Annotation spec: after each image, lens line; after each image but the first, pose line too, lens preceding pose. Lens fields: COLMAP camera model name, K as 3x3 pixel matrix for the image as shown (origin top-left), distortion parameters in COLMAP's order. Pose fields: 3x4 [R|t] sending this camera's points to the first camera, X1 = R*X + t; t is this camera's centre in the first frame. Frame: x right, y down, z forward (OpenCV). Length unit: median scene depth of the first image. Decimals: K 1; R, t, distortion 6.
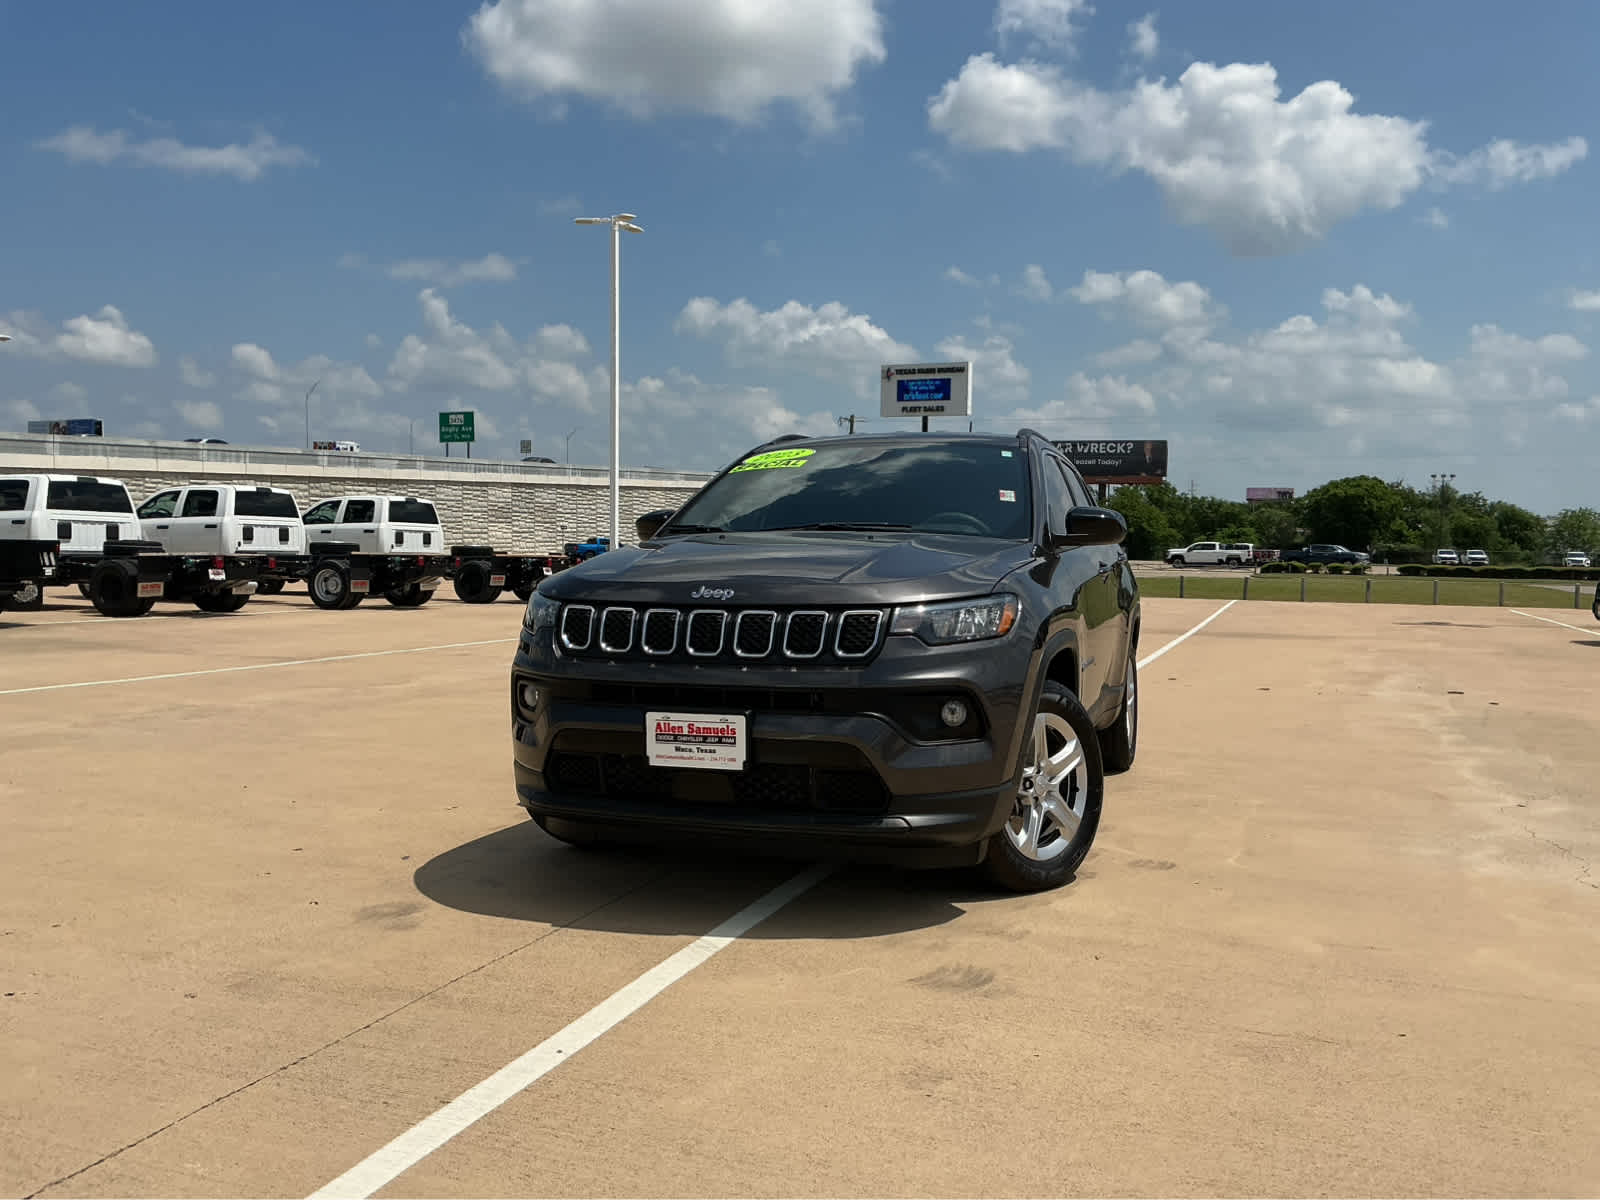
lens RADIAL K [[1323.2, 0, 807.5], [0, 1323.2, 600.7], [0, 0, 1]] dist [0.085494, -0.161081]
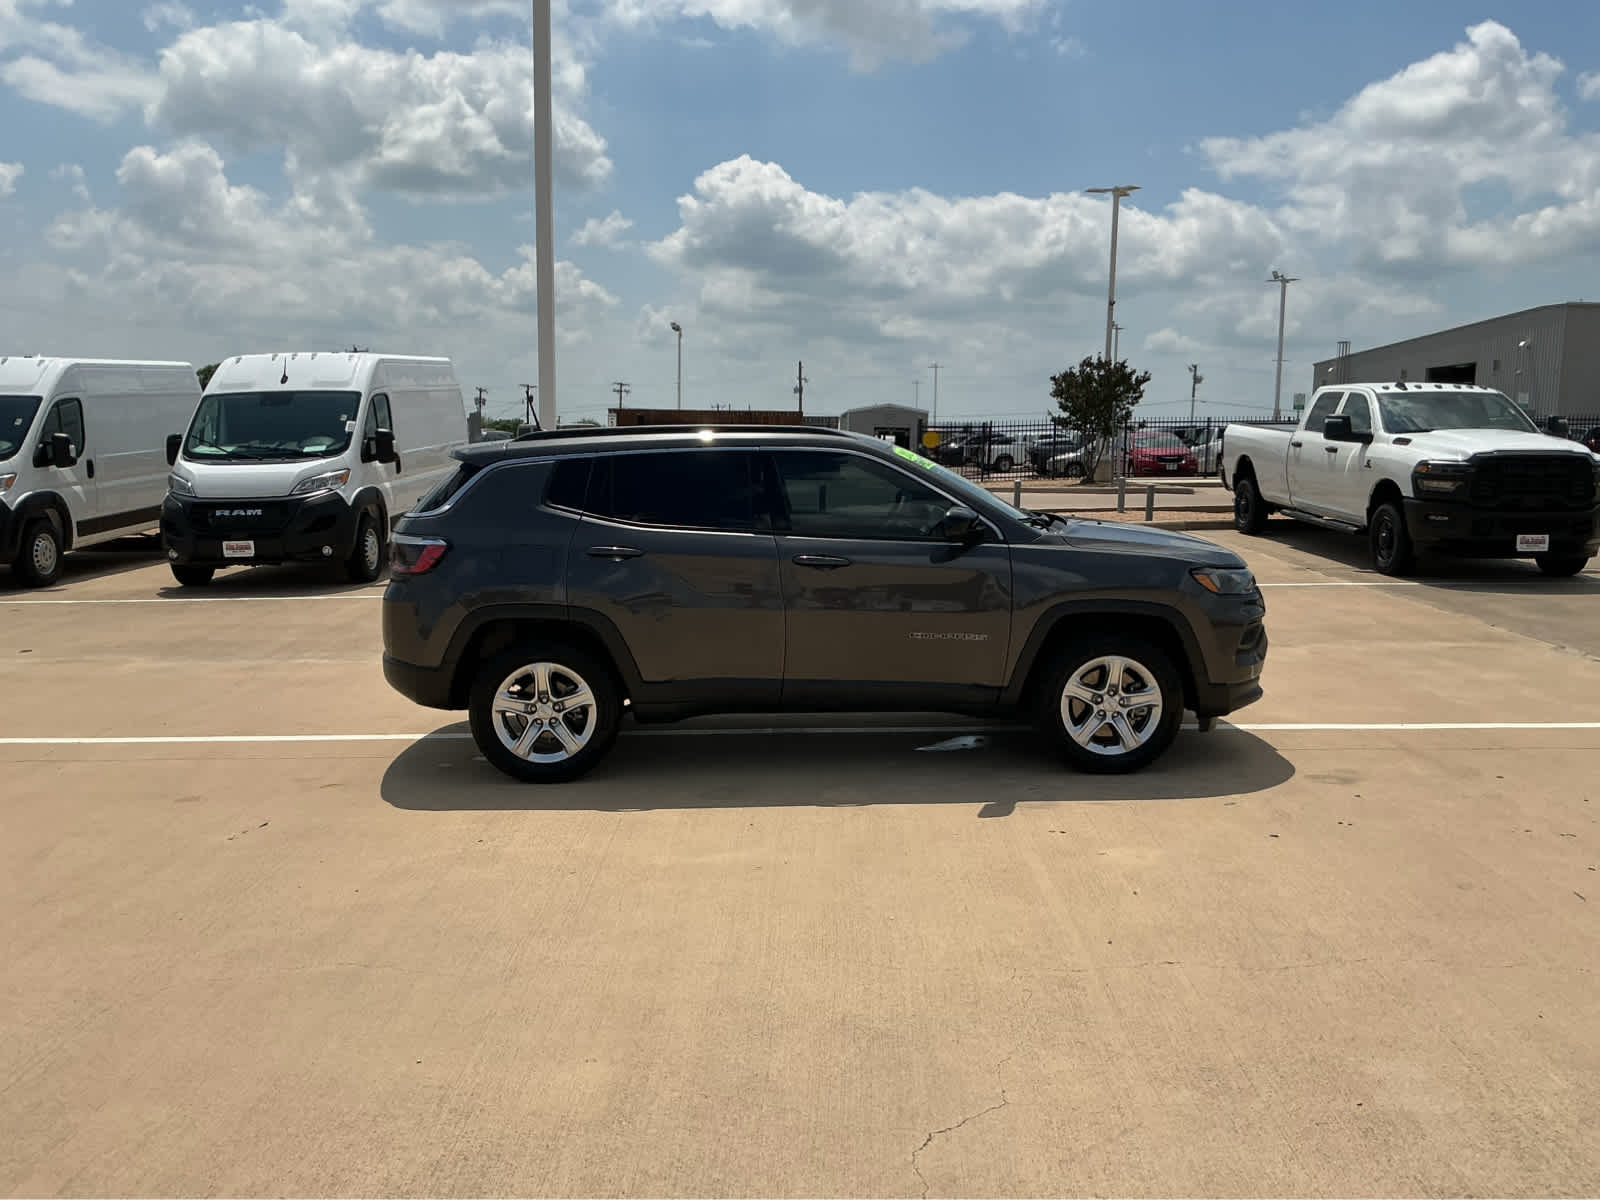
lens RADIAL K [[1323.2, 0, 795.6], [0, 1323.2, 602.5], [0, 0, 1]] dist [0.085494, -0.161081]
pose [[-0.350702, -0.128901, 0.927574, -0.835361], [0.036128, 0.987882, 0.150941, -0.122406], [-0.935790, 0.086446, -0.341796, 1.168680]]
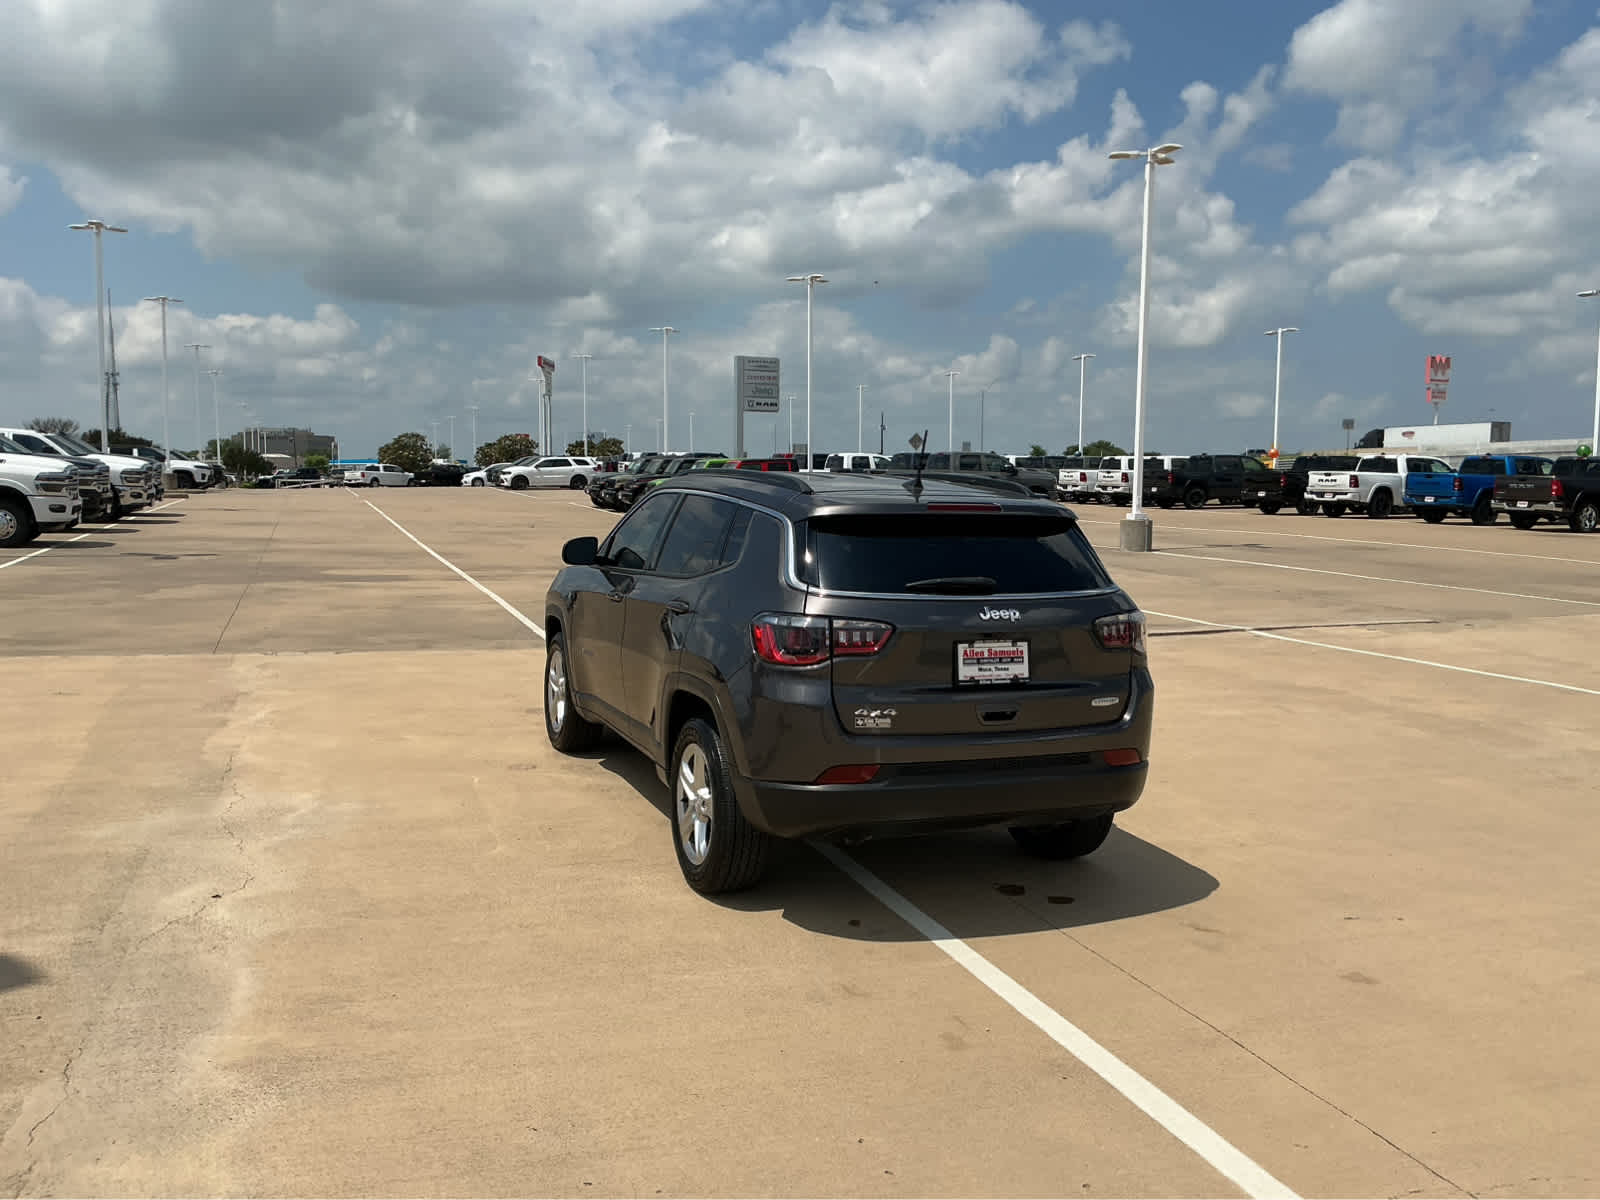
lens RADIAL K [[1323.2, 0, 805.1], [0, 1323.2, 593.8], [0, 0, 1]] dist [0.085494, -0.161081]
pose [[-0.756260, 0.034510, -0.653360, 0.655061], [-0.055458, 0.991633, 0.116570, -0.127892], [0.651916, 0.124392, -0.748019, 1.525817]]
